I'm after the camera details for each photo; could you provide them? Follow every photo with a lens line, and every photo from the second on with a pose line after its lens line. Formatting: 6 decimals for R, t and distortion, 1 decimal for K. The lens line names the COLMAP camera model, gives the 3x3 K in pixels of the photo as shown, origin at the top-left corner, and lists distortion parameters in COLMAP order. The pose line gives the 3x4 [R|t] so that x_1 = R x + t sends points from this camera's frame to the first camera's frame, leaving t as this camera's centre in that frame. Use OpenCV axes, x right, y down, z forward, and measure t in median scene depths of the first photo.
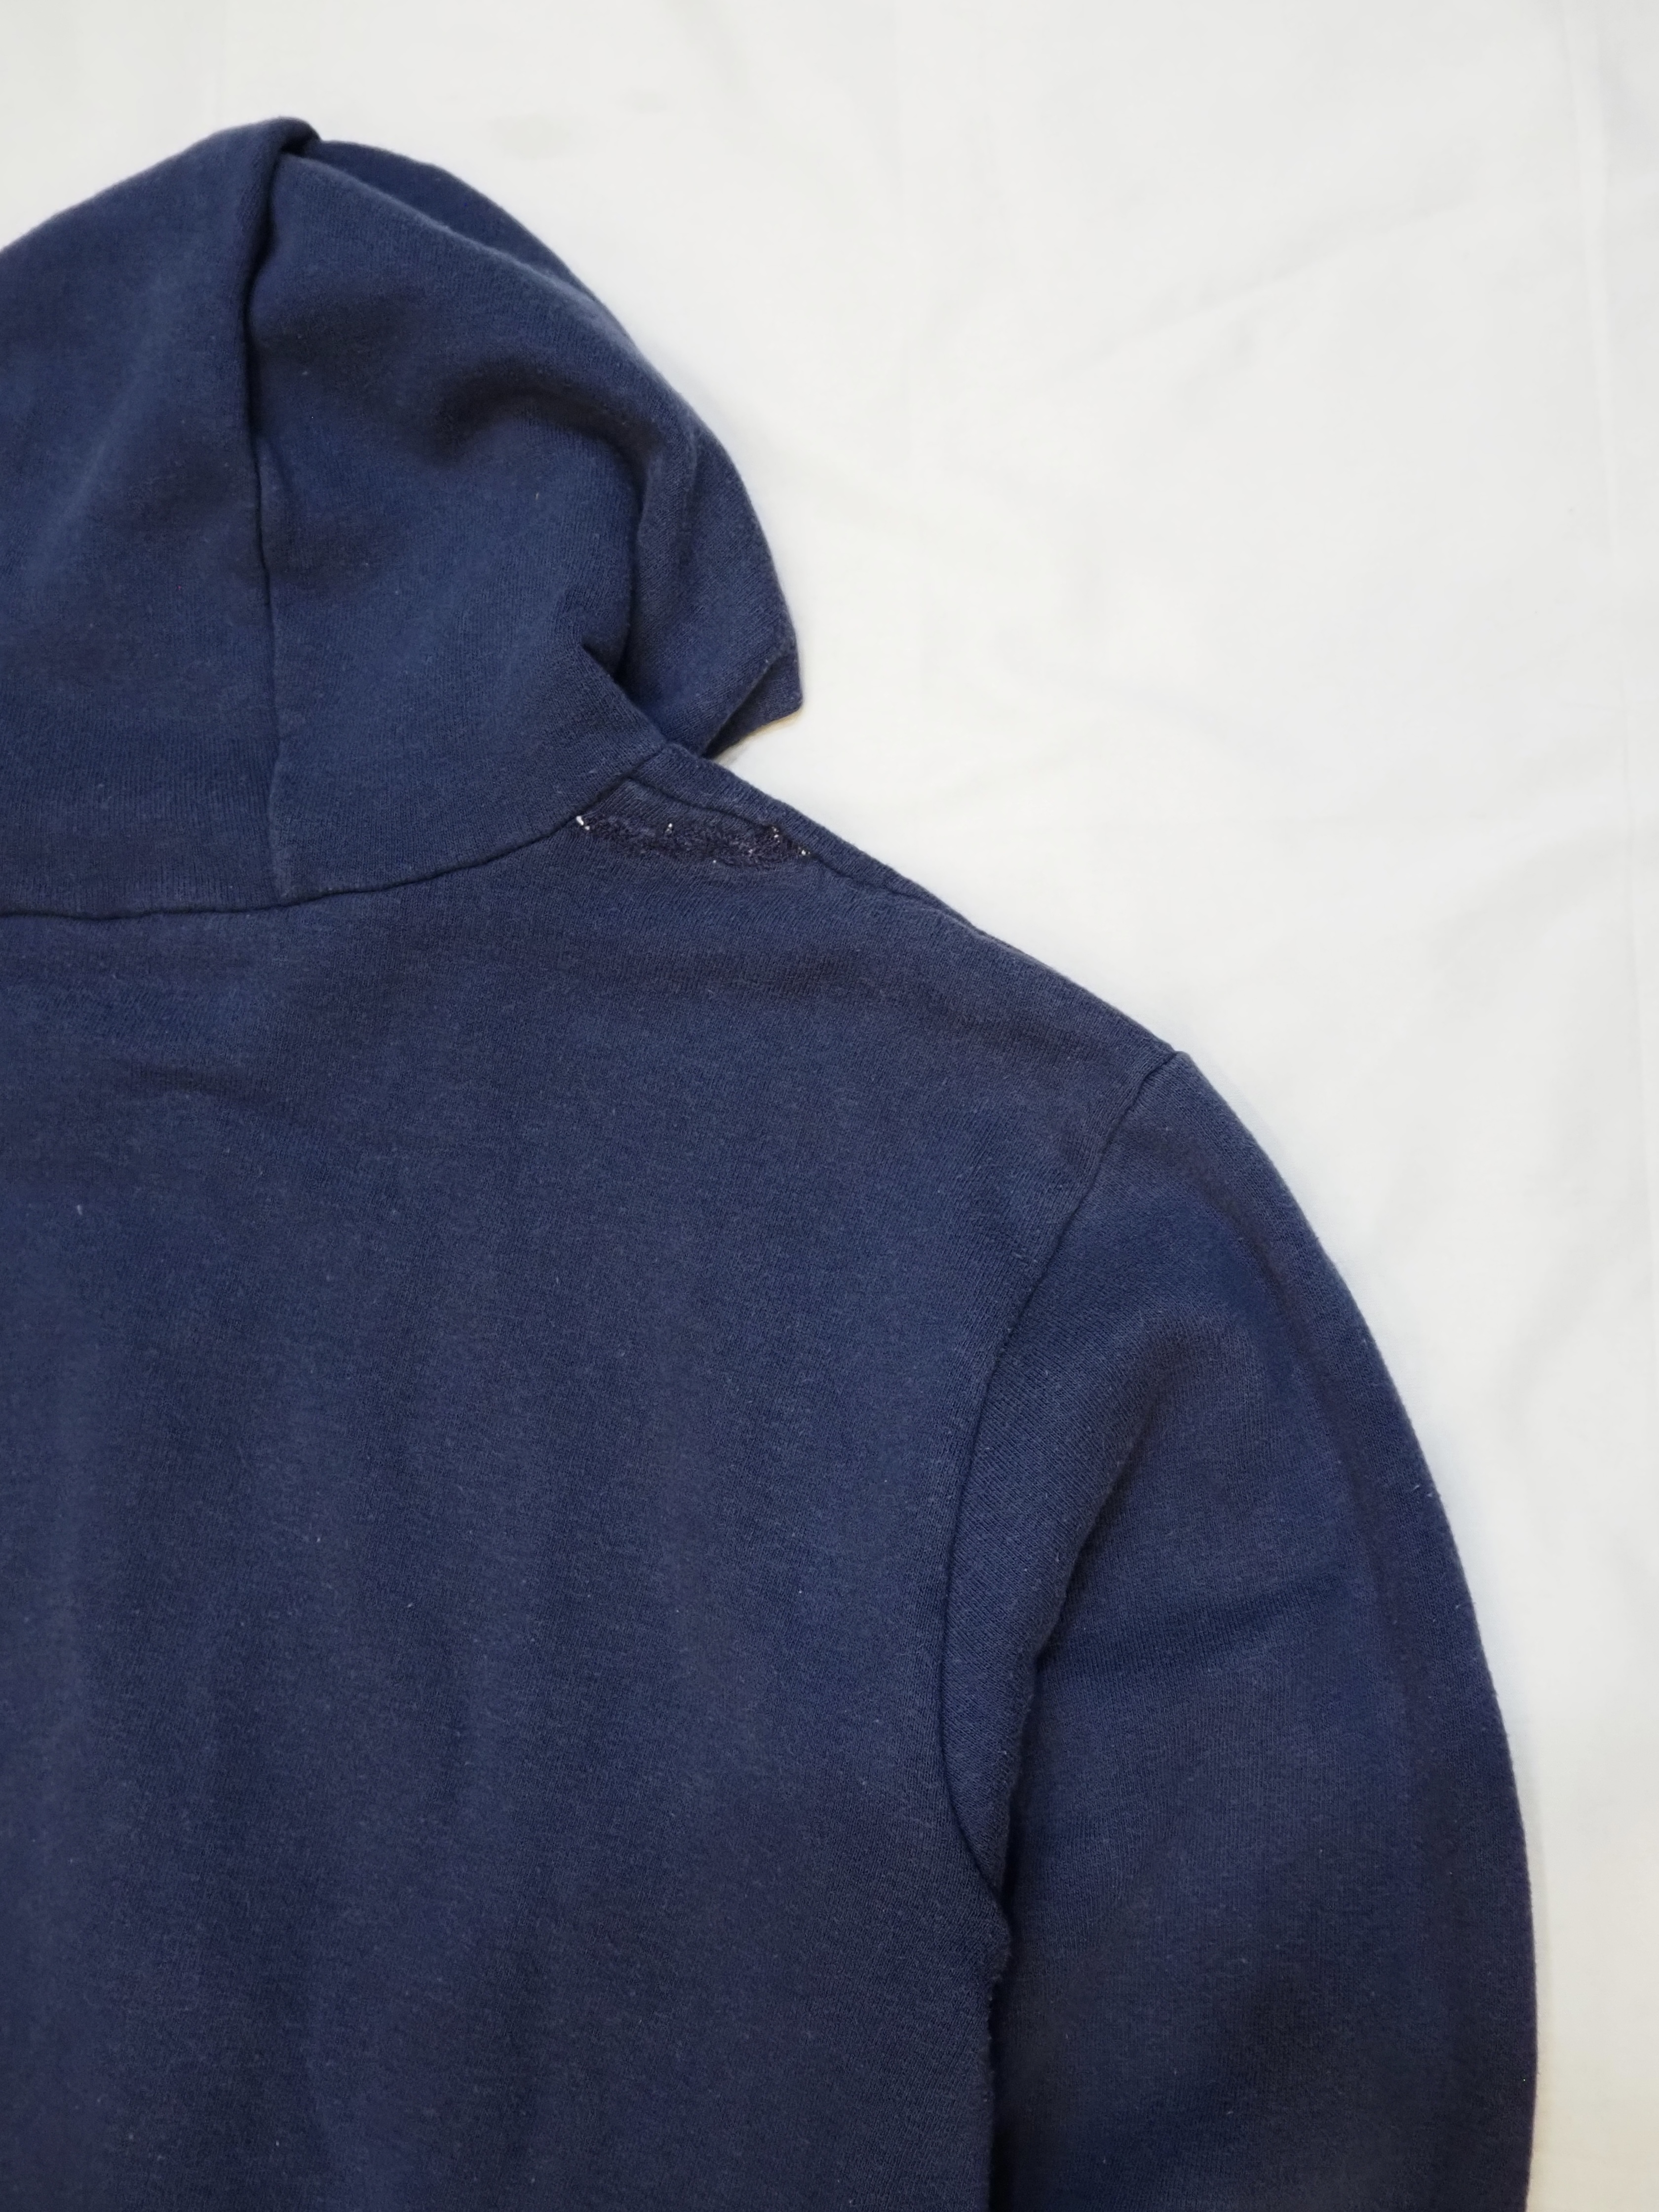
lens RADIAL K [[1380.6, 0, 881.4], [0, 1380.6, 1112.2], [0, 0, 1]] dist [-0.031637, 0.001996]
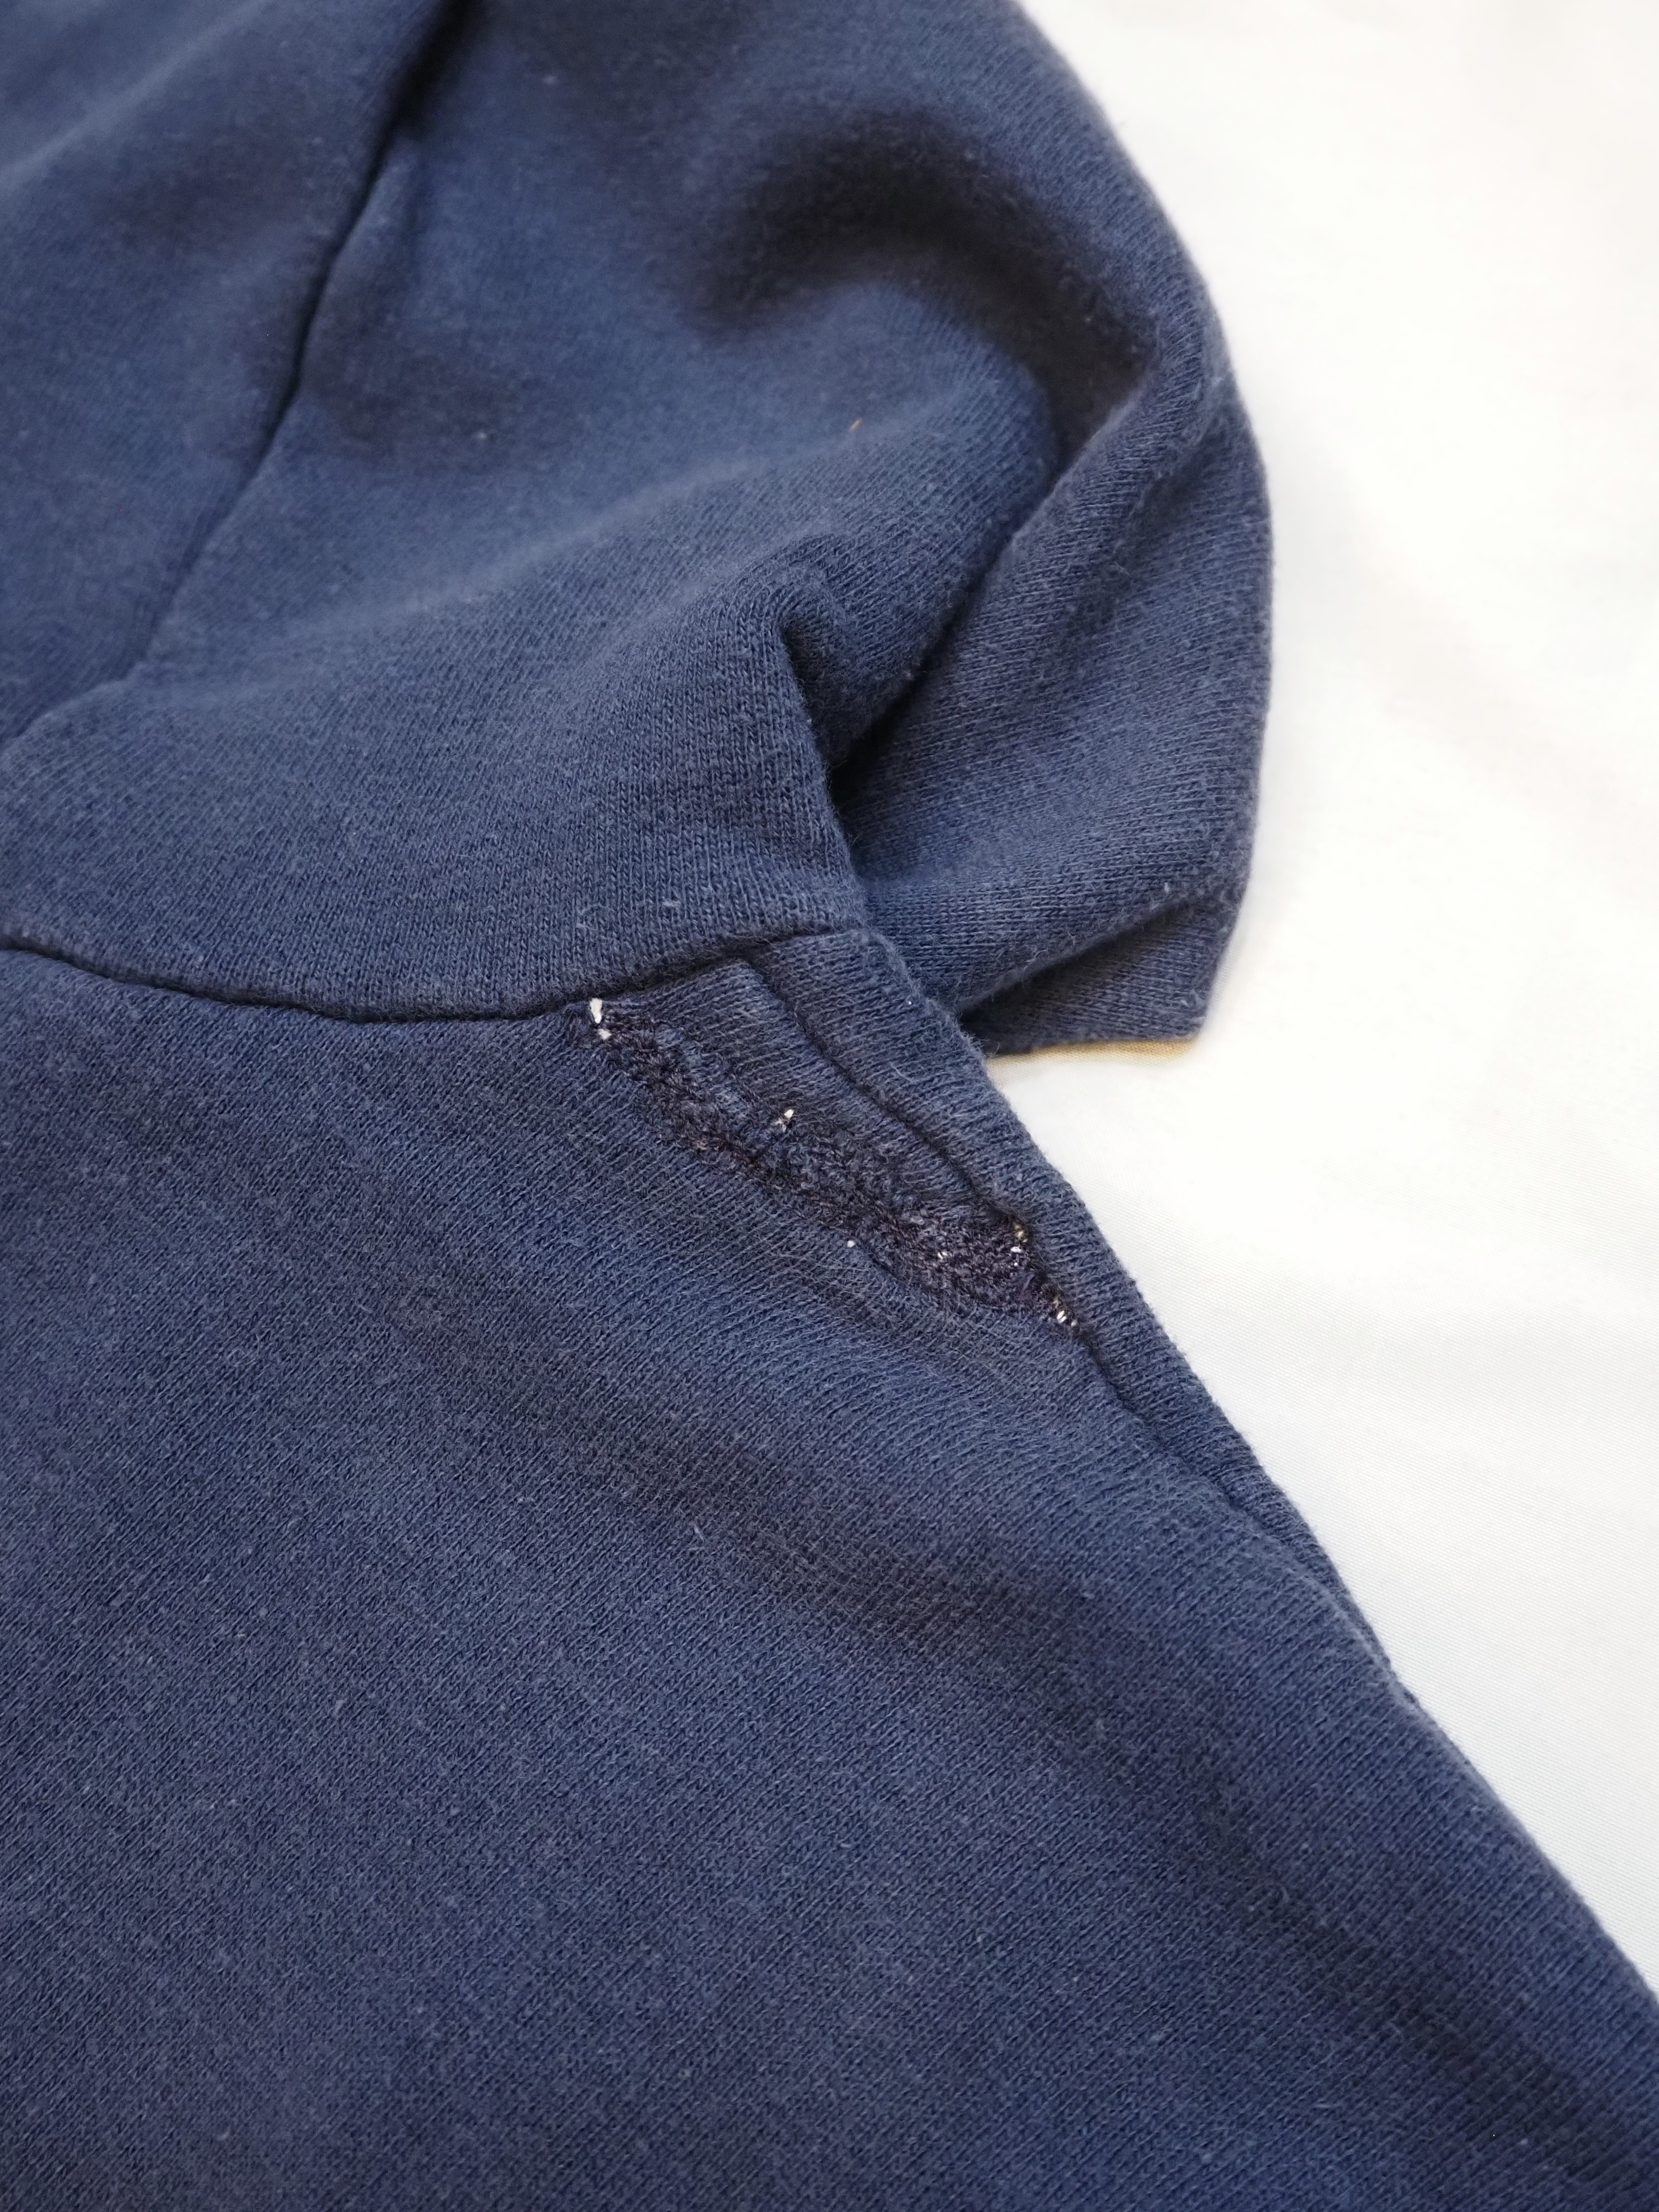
lens RADIAL K [[1897.3, 0, 907.7], [0, 1897.3, 1229.6], [0, 0, 1]] dist [-0.043847, 0.004236]
pose [[0.900333, 0.394833, -0.183051, -0.006138], [-0.433277, 0.852721, -0.291783, -0.030874], [0.040886, 0.342013, 0.938805, 0.487397]]
